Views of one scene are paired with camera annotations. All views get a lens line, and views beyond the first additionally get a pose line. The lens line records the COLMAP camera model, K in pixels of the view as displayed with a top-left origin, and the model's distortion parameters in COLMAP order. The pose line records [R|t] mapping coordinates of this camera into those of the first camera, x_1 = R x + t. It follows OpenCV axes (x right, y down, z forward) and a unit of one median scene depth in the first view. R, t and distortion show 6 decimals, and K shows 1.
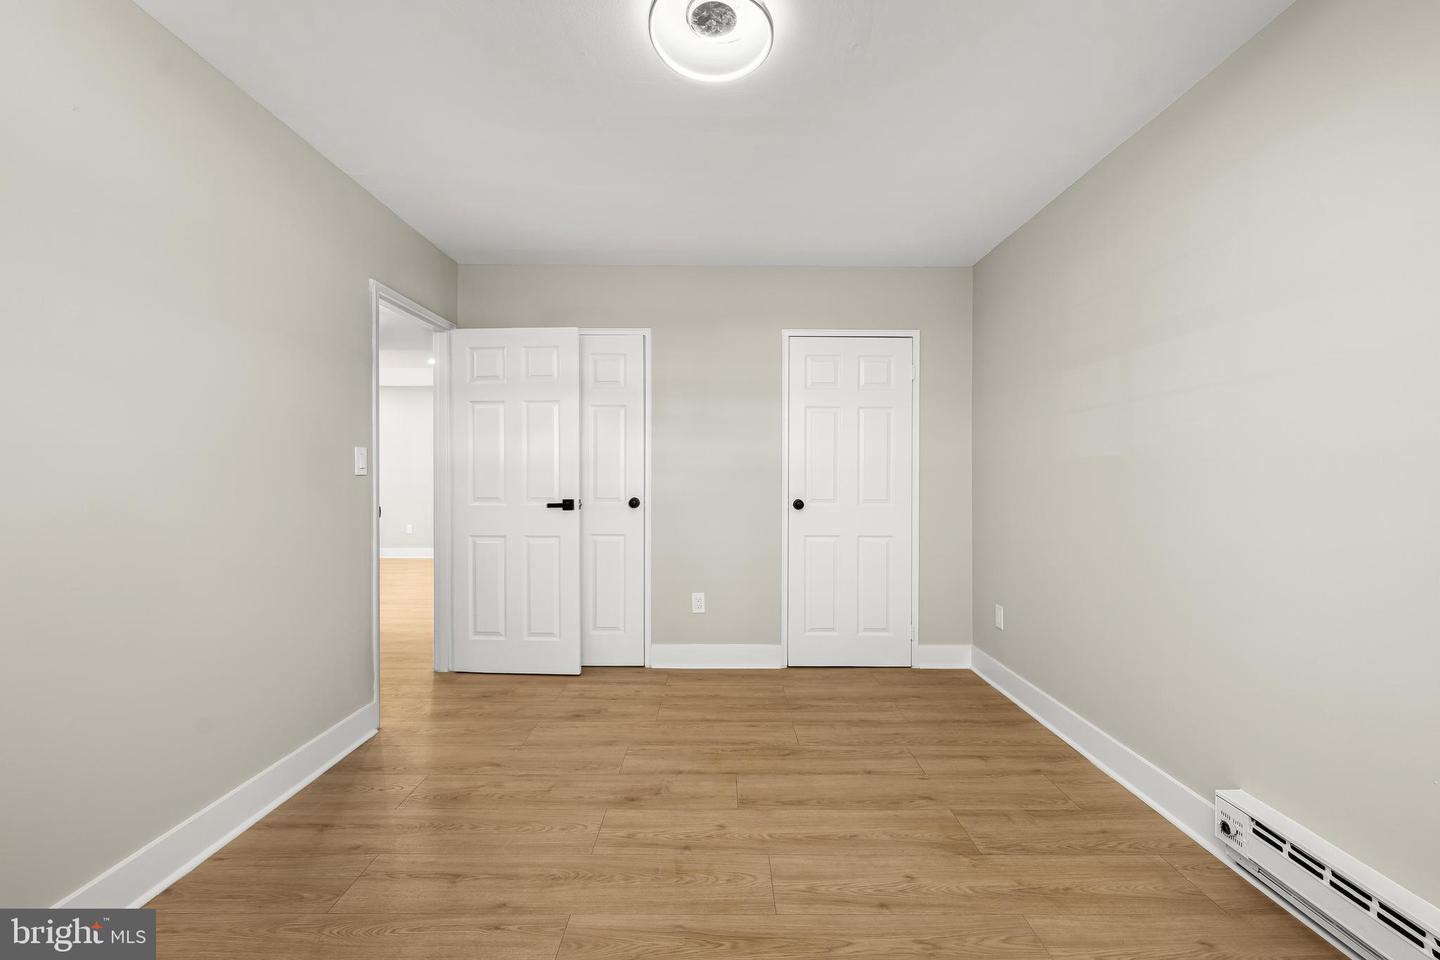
lens RADIAL K [[580.8, 0, 721.6], [0, 580.8, 476.4], [0, 0, 1]] dist [0.005331, 0.000390]
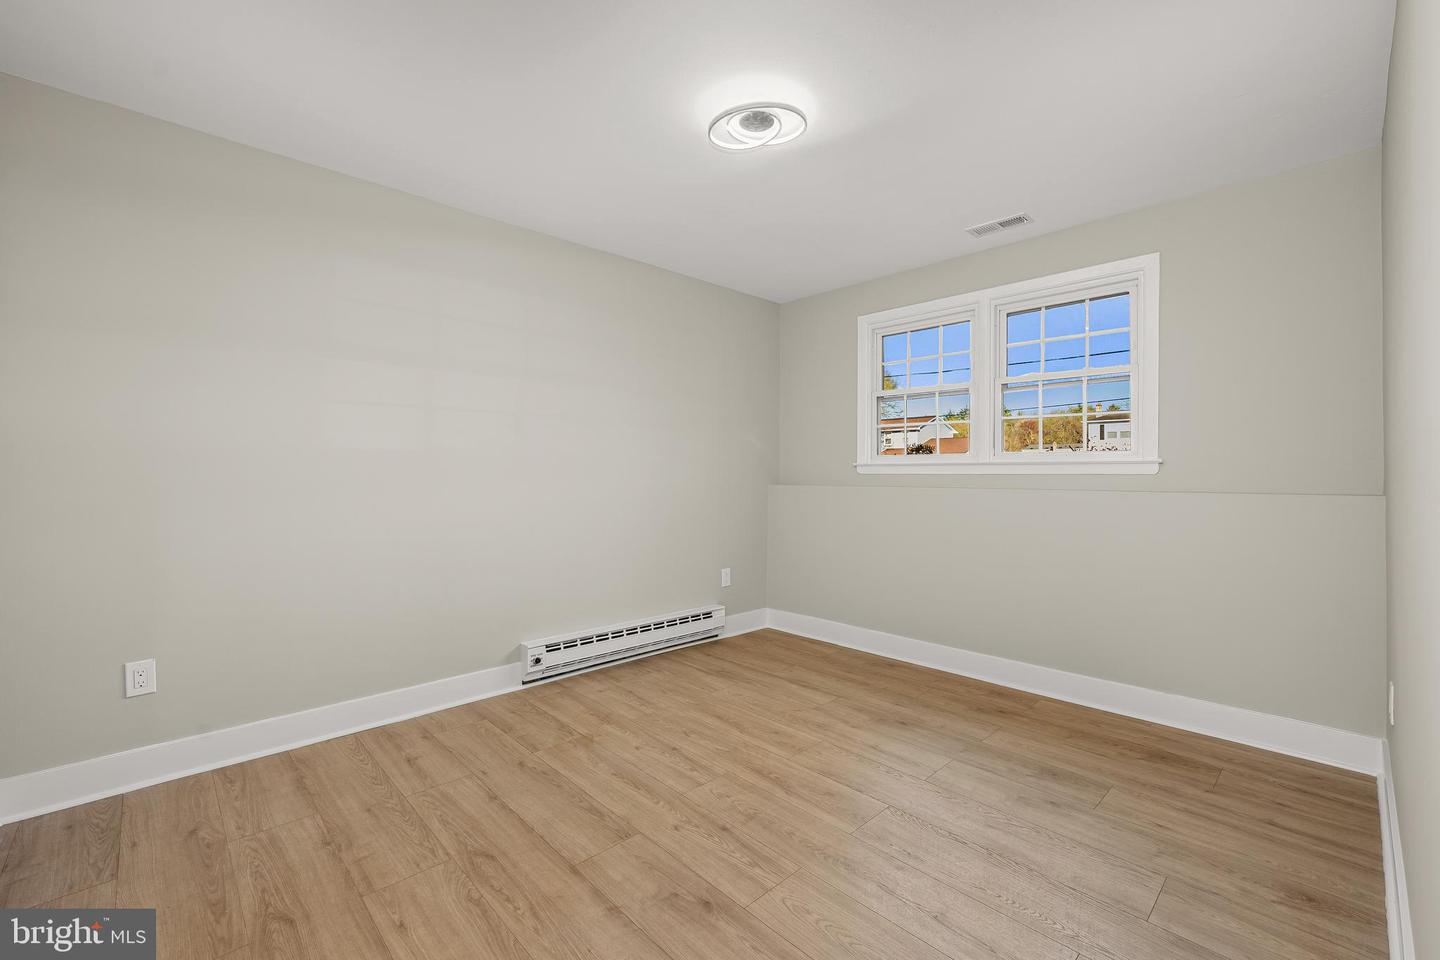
lens RADIAL K [[598.8, 0, 718.1], [0, 598.8, 472.3], [0, 0, 1]] dist [-0.001419, -0.000039]
pose [[-0.687316, -0.001665, 0.726356, -0.744336], [-0.003637, 0.999993, -0.001149, 0.008044], [-0.726349, -0.003432, -0.687317, 1.576527]]
